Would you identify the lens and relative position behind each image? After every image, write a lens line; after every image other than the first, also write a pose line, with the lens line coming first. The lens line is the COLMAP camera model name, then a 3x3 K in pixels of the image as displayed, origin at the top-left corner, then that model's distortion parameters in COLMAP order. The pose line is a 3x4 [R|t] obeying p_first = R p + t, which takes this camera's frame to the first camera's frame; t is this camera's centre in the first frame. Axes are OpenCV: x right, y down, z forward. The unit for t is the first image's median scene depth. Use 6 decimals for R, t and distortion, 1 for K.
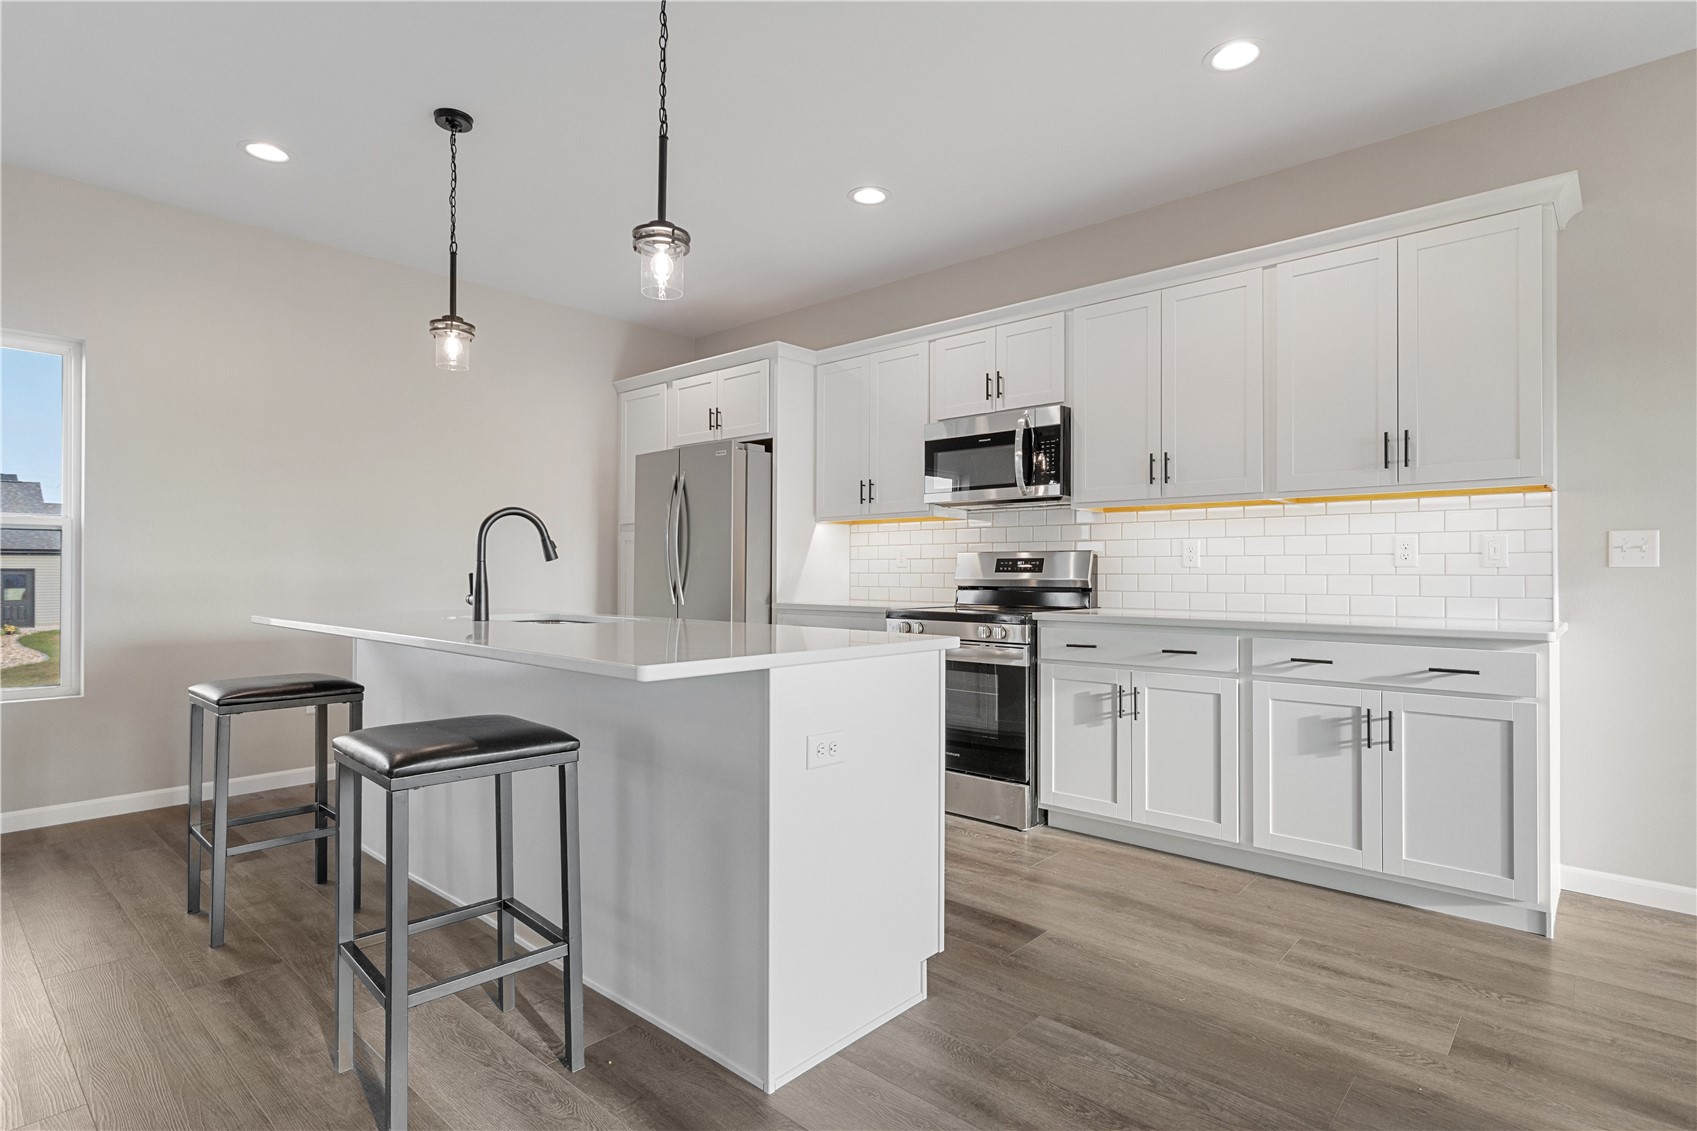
lens RADIAL K [[861.4, 0, 847.6], [0, 861.4, 571.8], [0, 0, 1]] dist [-0.005349, -0.001537]
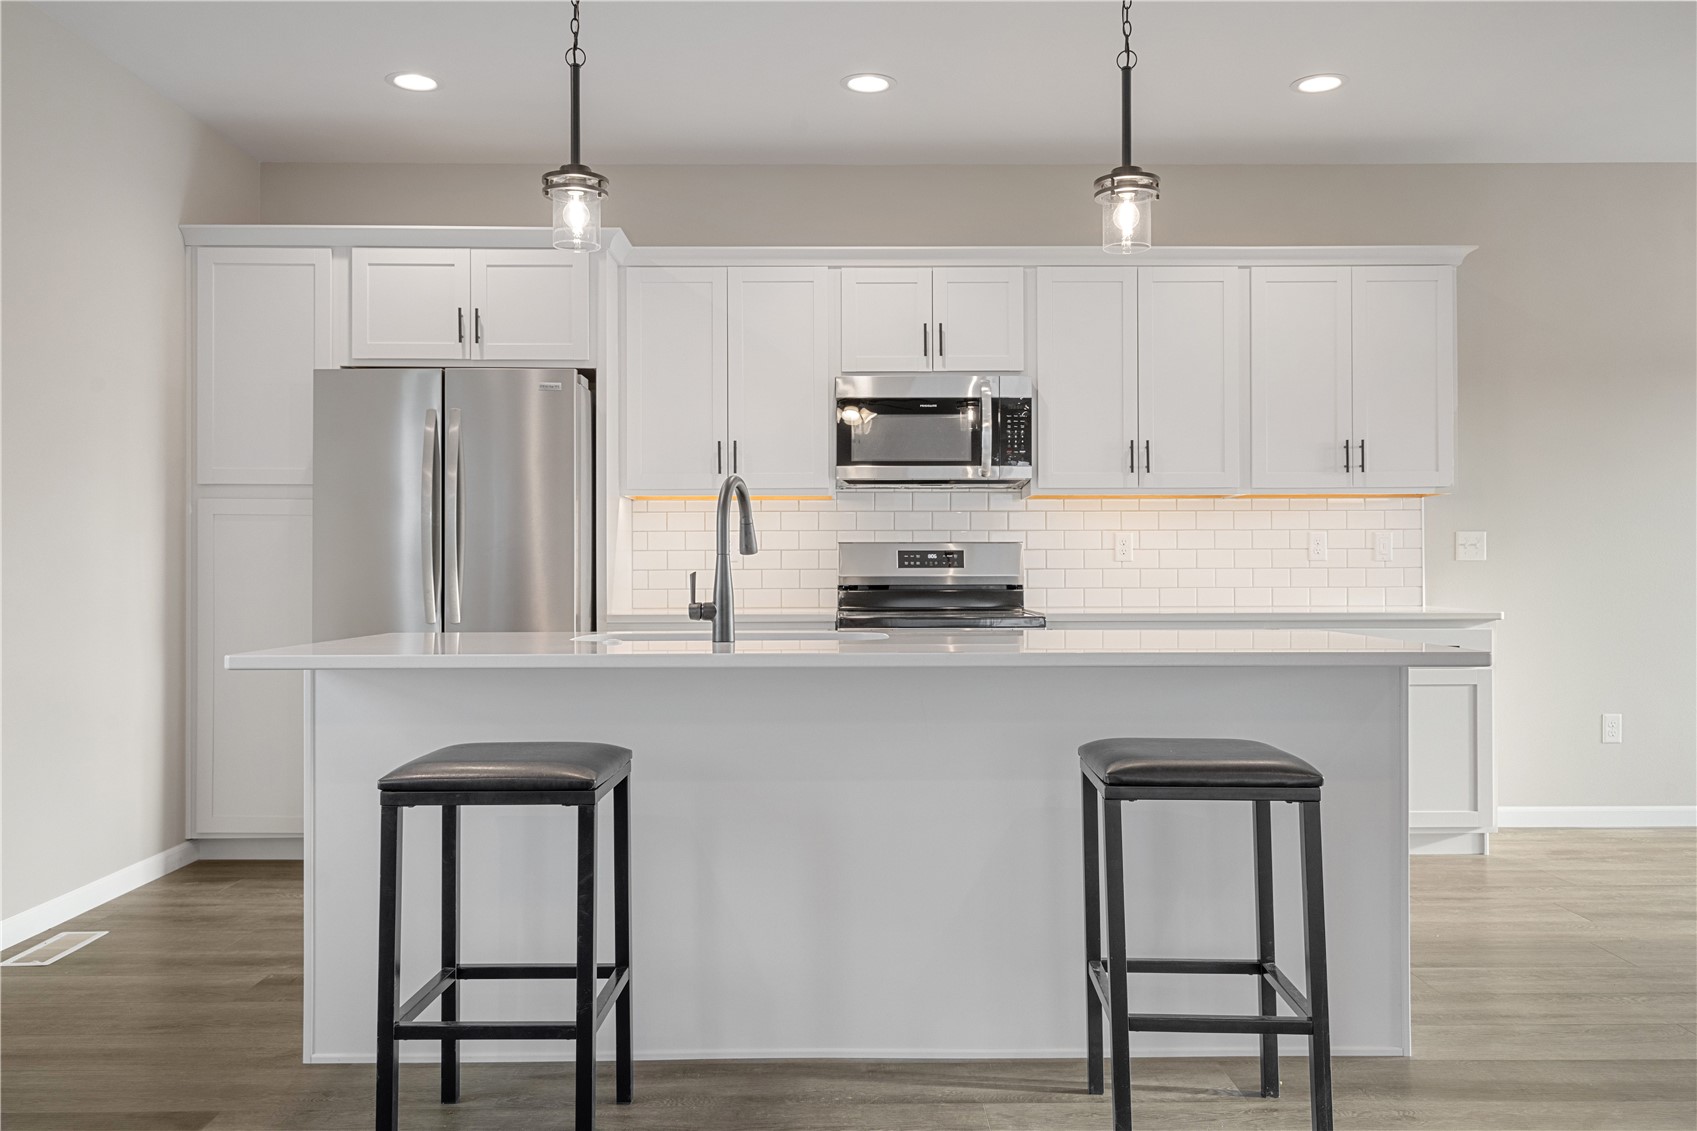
lens RADIAL K [[1367.6, 0, 848.4], [0, 1367.6, 560.1], [0, 0, 1]] dist [0.001788, 0.003590]
pose [[0.734487, 0.000852, 0.678622, -0.811213], [0.004438, 0.999972, -0.006059, 0.001316], [-0.678608, 0.007462, 0.734463, 0.104444]]
